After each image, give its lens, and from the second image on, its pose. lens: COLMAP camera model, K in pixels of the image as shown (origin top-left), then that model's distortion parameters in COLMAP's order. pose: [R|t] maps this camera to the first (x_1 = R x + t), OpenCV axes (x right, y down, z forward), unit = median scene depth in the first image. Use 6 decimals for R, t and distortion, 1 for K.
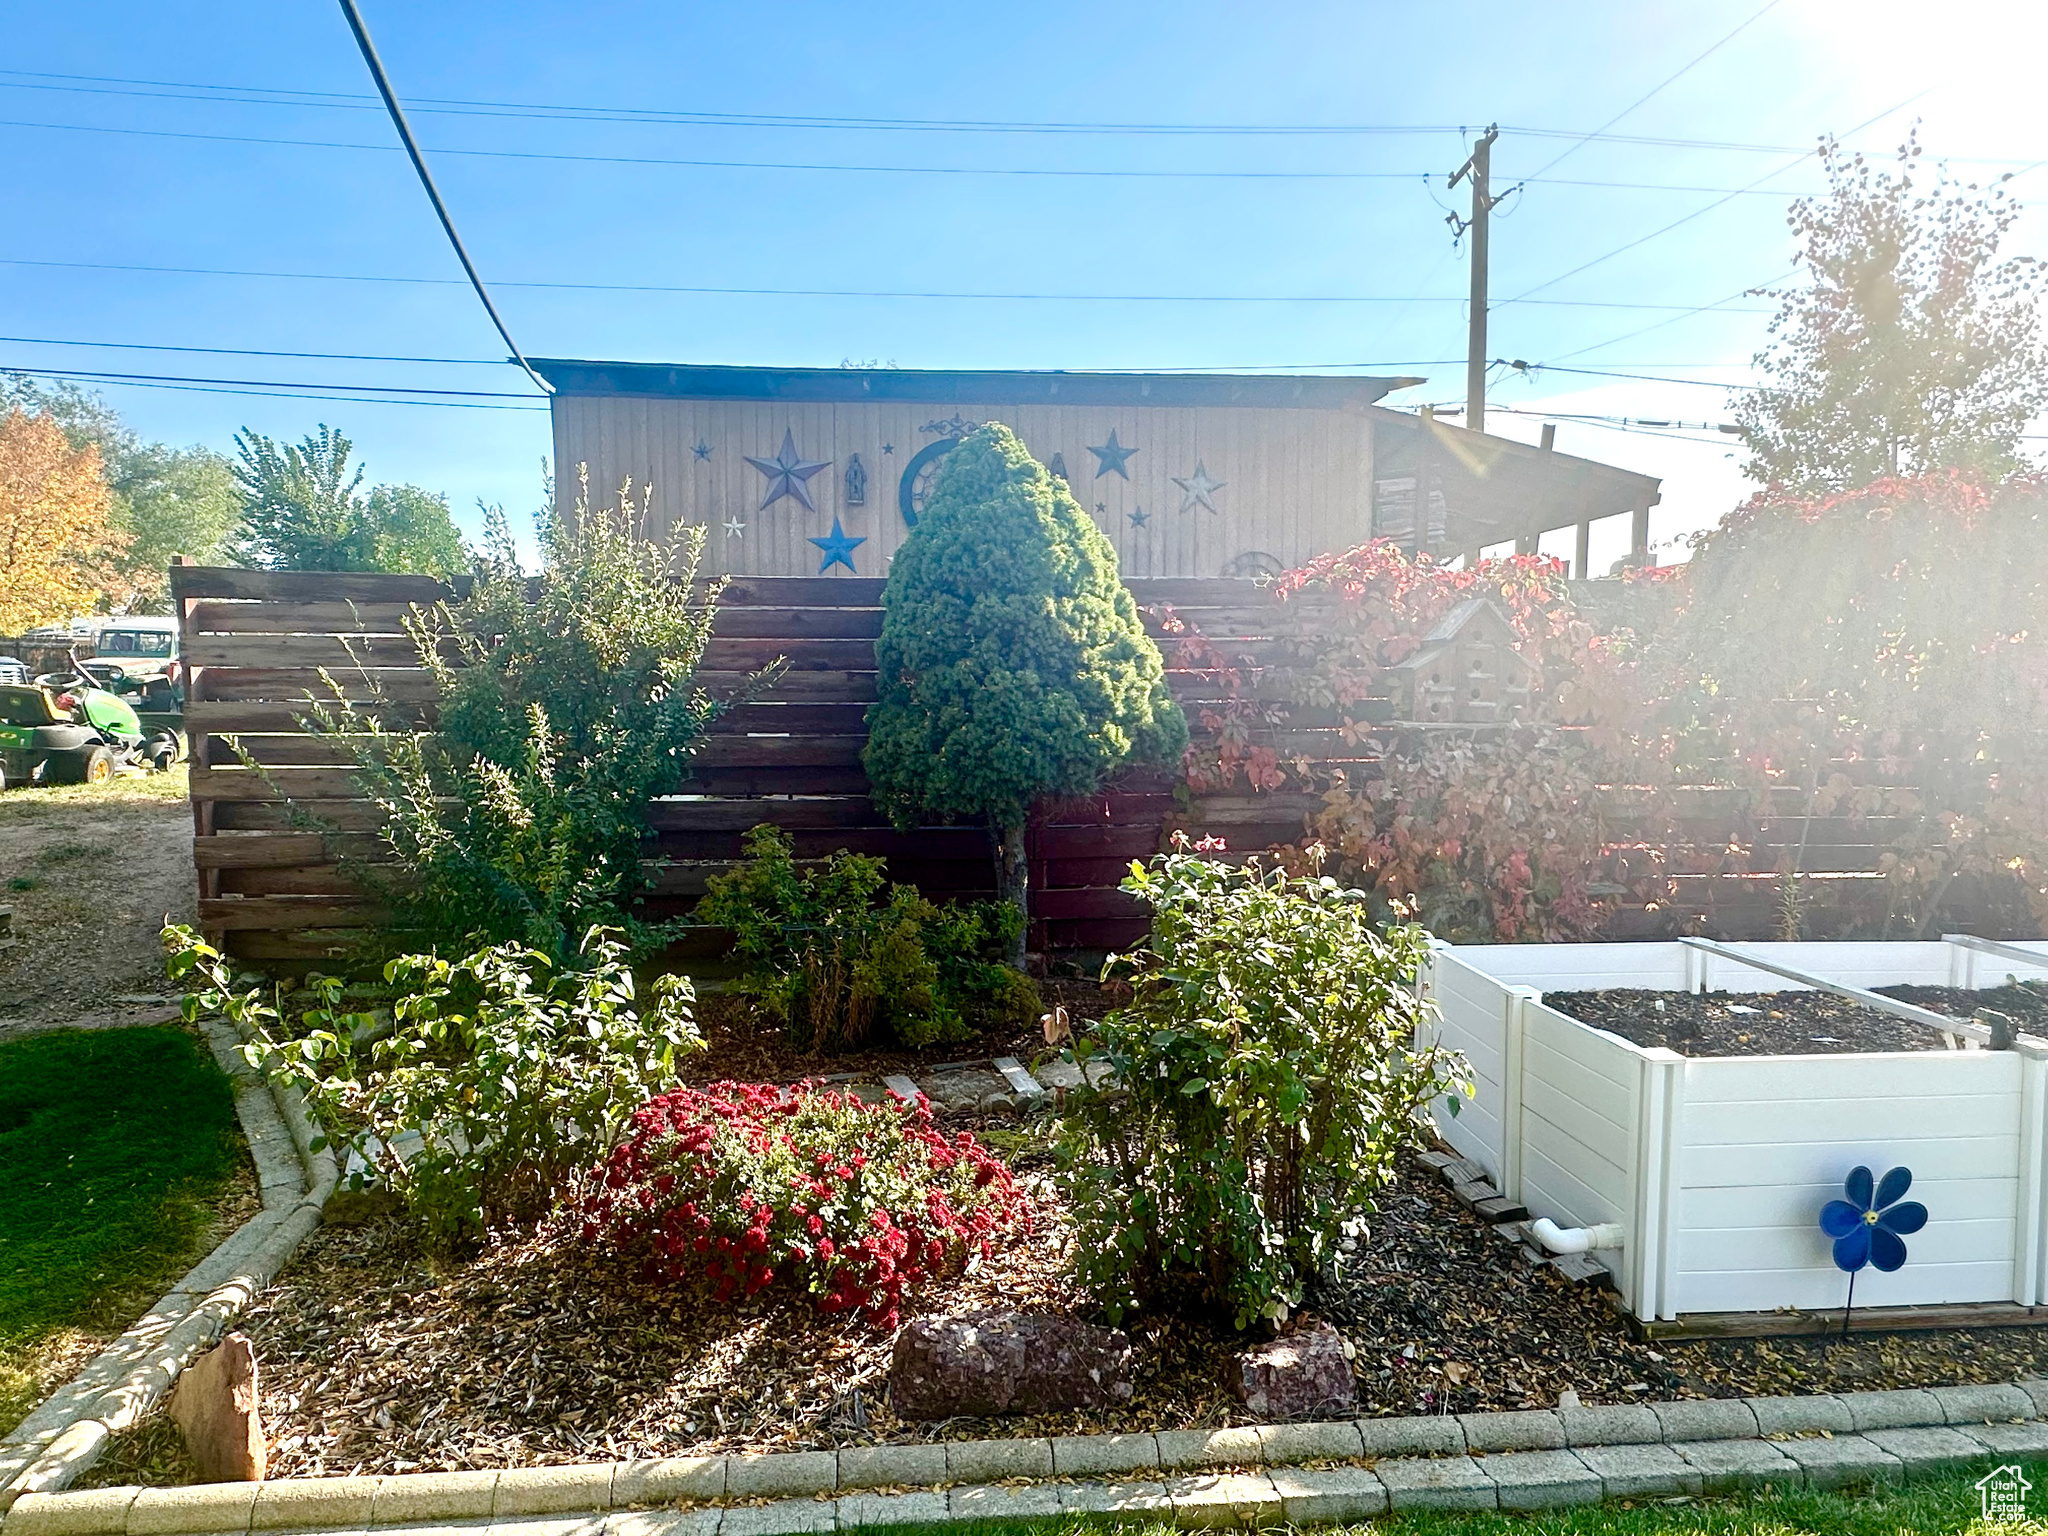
lens RADIAL K [[1211.0, 0, 1022.6], [0, 1211.0, 780.5], [0, 0, 1]] dist [-0.001647, 0.001100]
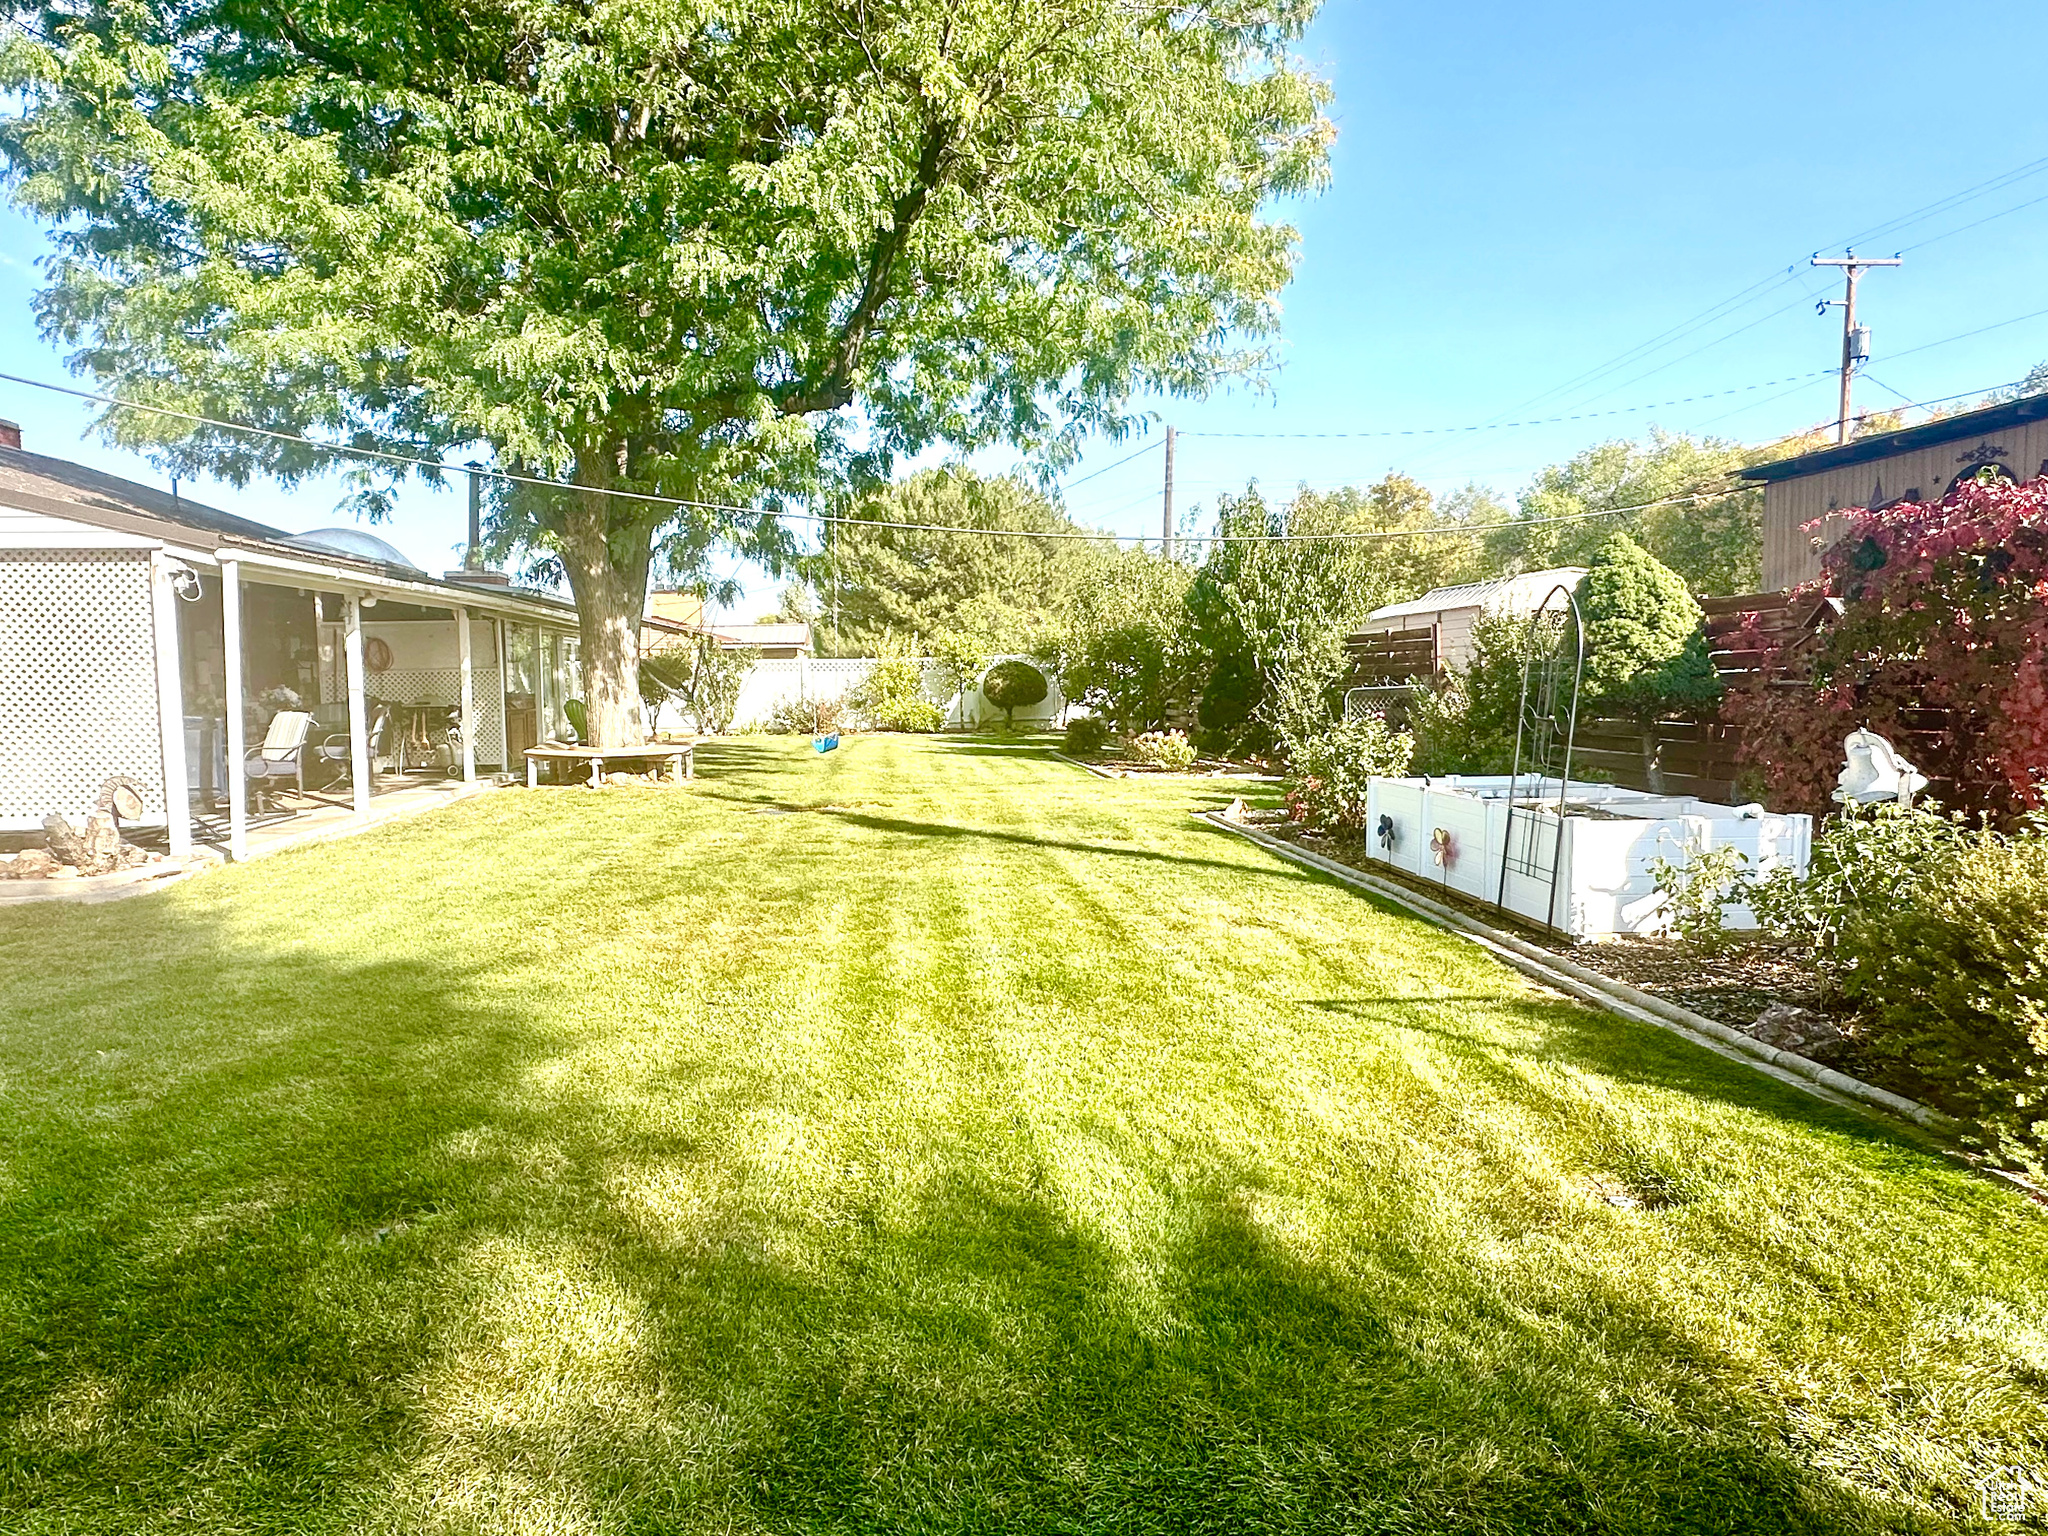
lens RADIAL K [[1211.0, 0, 1013.7], [0, 1211.0, 776.4], [0, 0, 1]] dist [-0.001647, 0.001100]
pose [[0.003605, 0.074800, -0.997192, 2.173570], [-0.061388, 0.995334, 0.074438, 0.022994], [0.998107, 0.060947, 0.008180, -0.004794]]
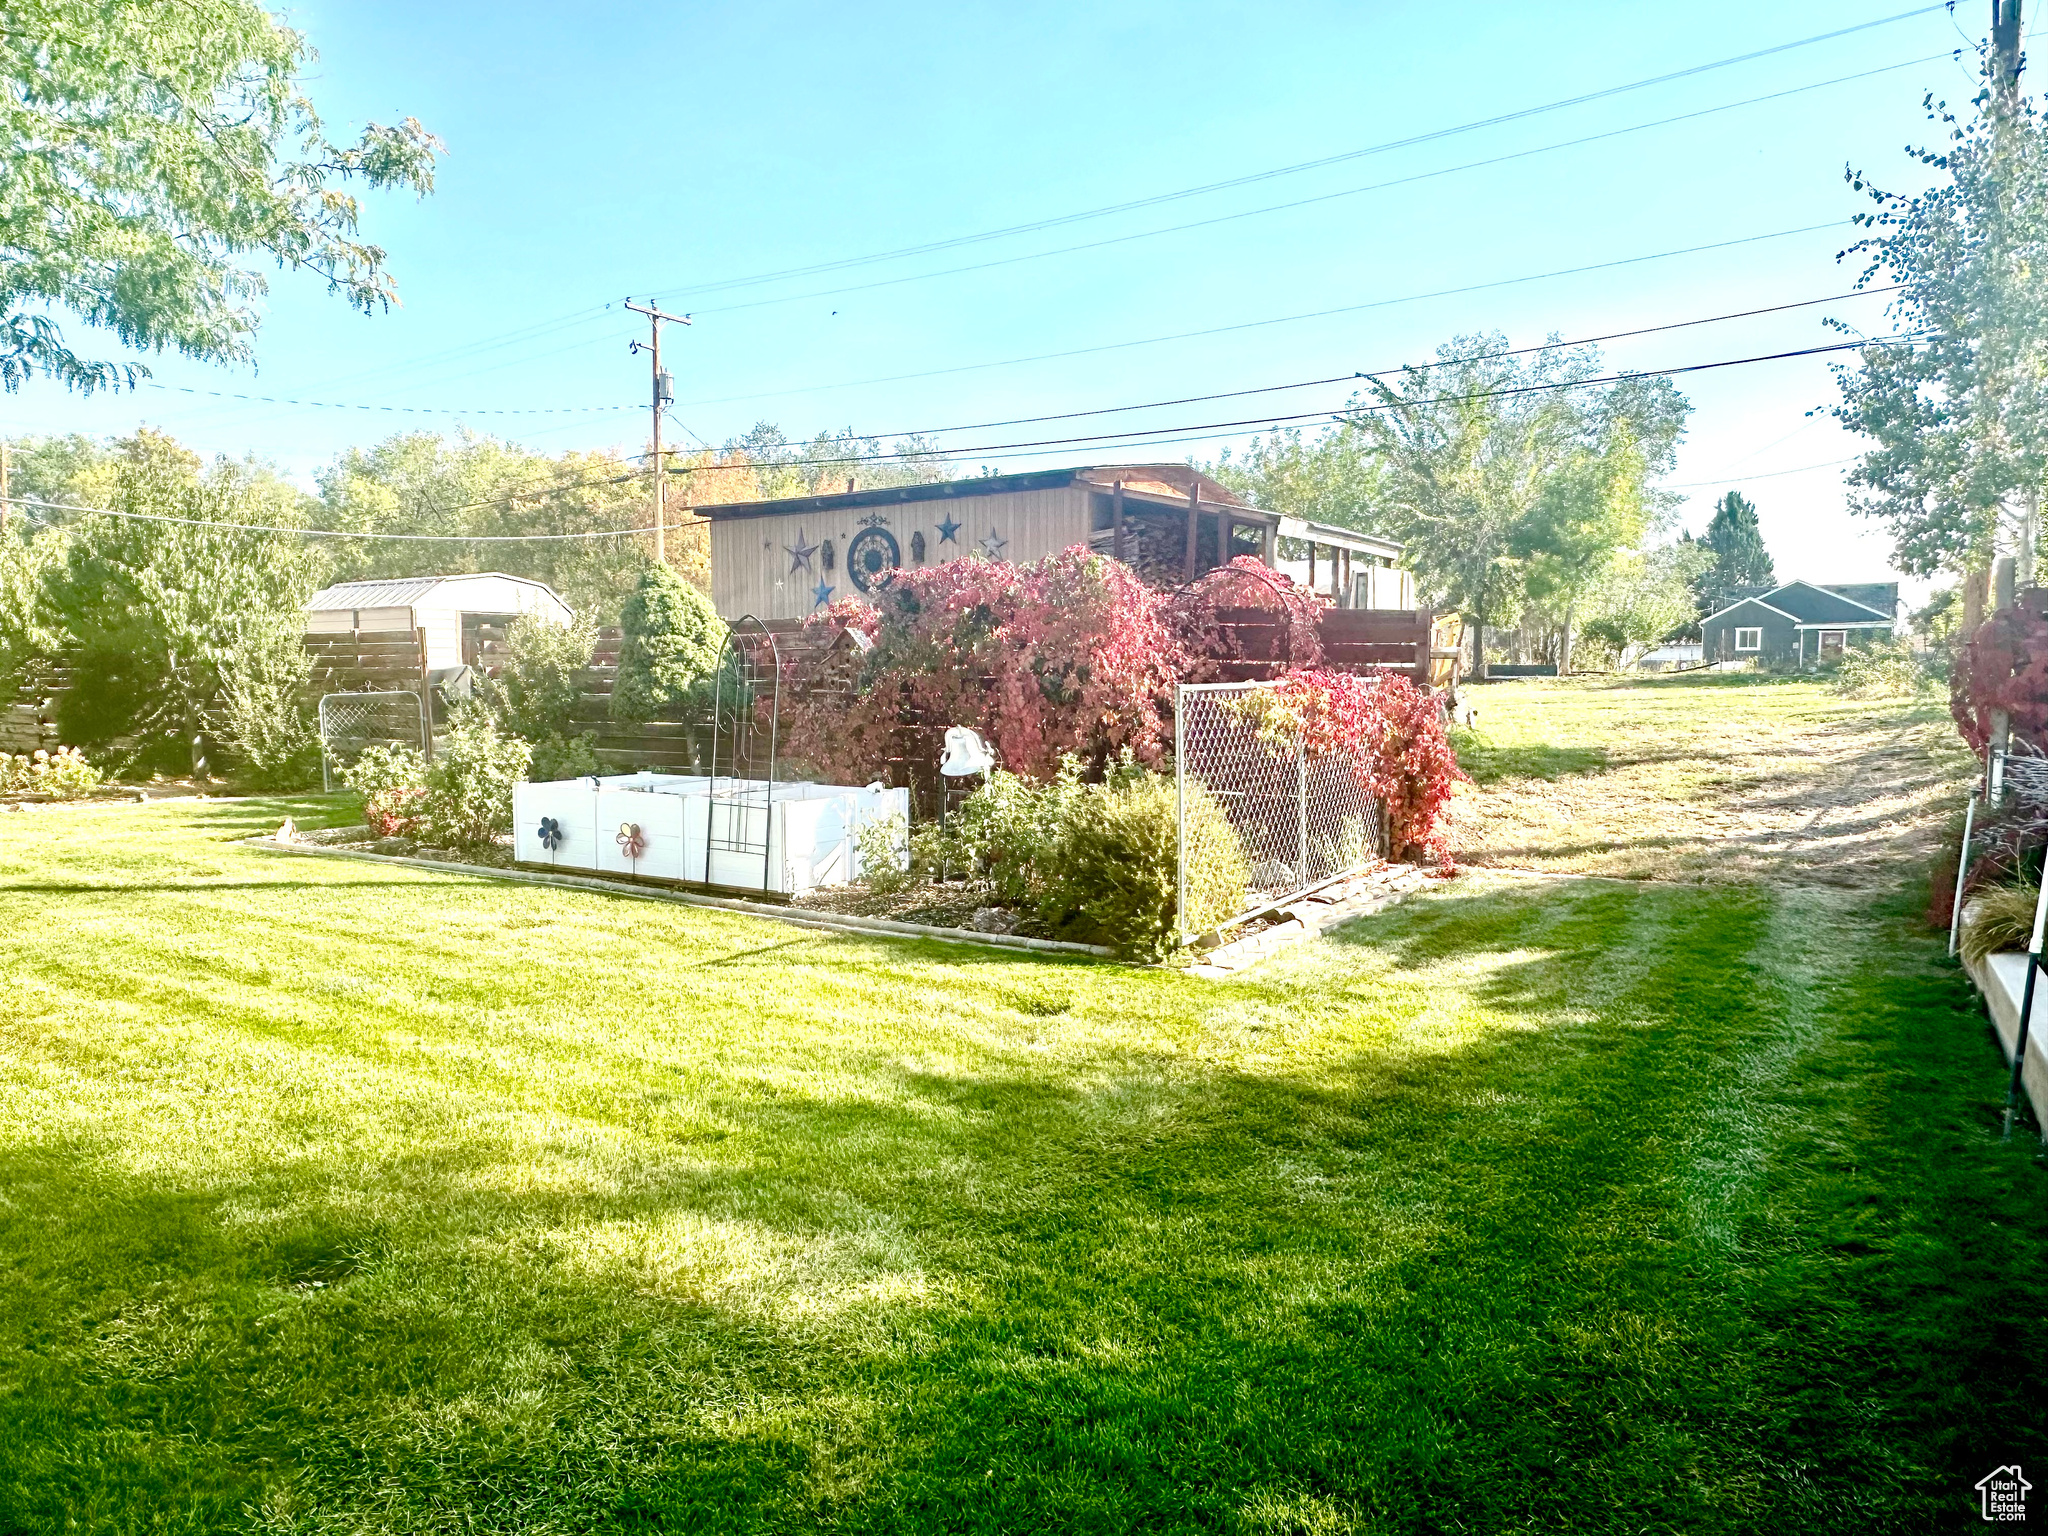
lens RADIAL K [[1317.3, 0, 1016.5], [0, 1317.3, 769.2], [0, 0, 1]] dist [0.002638, 0.002368]
pose [[0.790611, 0.039123, -0.611068, 2.226729], [-0.038160, 0.999165, 0.014599, 0.045932], [0.611129, 0.011776, 0.791444, -0.619773]]
